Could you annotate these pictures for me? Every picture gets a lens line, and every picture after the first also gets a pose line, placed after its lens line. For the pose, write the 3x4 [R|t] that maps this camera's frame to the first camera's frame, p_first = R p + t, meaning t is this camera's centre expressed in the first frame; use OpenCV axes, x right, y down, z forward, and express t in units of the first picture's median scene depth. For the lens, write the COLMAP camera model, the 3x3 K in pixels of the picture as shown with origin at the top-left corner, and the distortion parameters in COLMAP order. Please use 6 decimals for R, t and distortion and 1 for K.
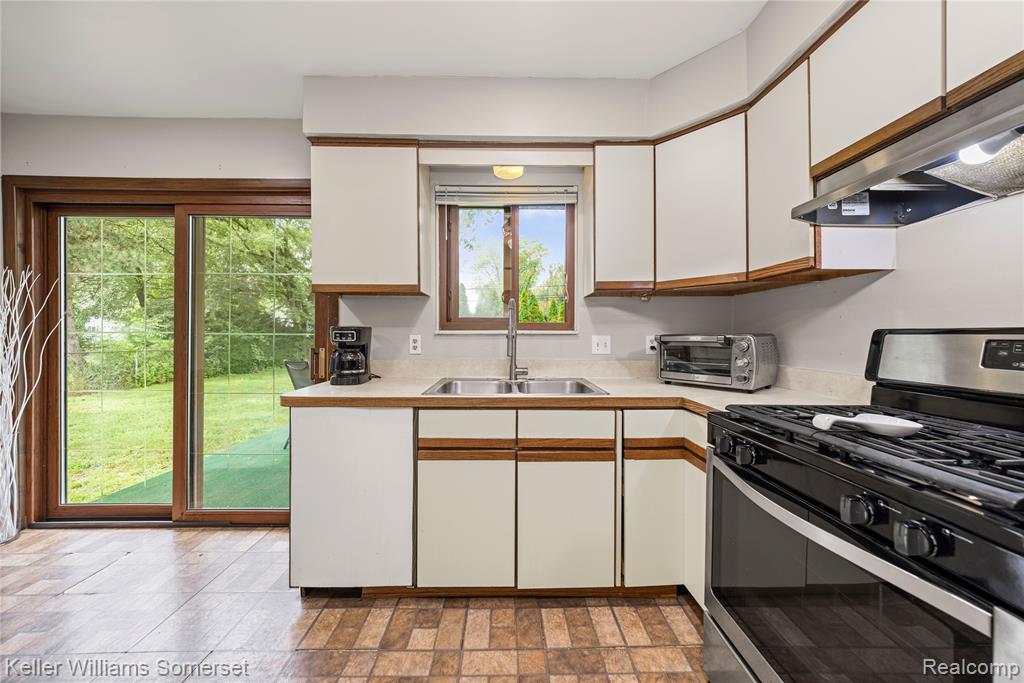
lens RADIAL K [[360.2, 0, 508.3], [0, 360.2, 337.2], [0, 0, 1]] dist [-0.002342, -0.000324]
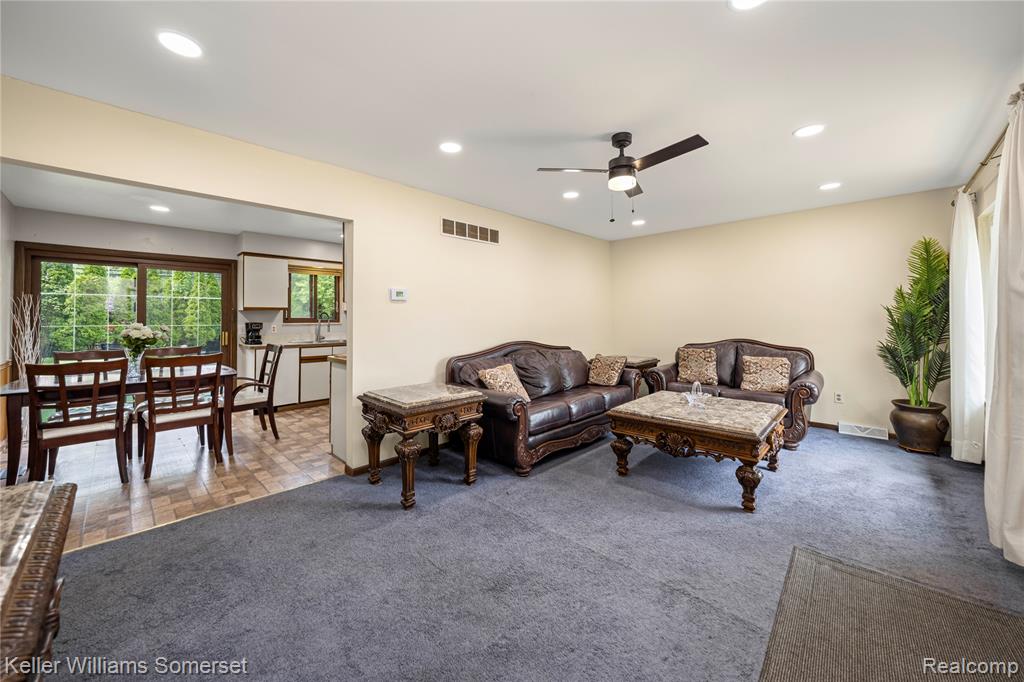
lens RADIAL K [[391.4, 0, 505.4], [0, 391.4, 313.7], [0, 0, 1]] dist [0.013562, -0.001310]
pose [[0.725103, 0.004595, 0.688625, -1.358672], [0.009768, 0.999809, -0.016956, -0.033873], [-0.688571, 0.019021, 0.724919, -2.867517]]
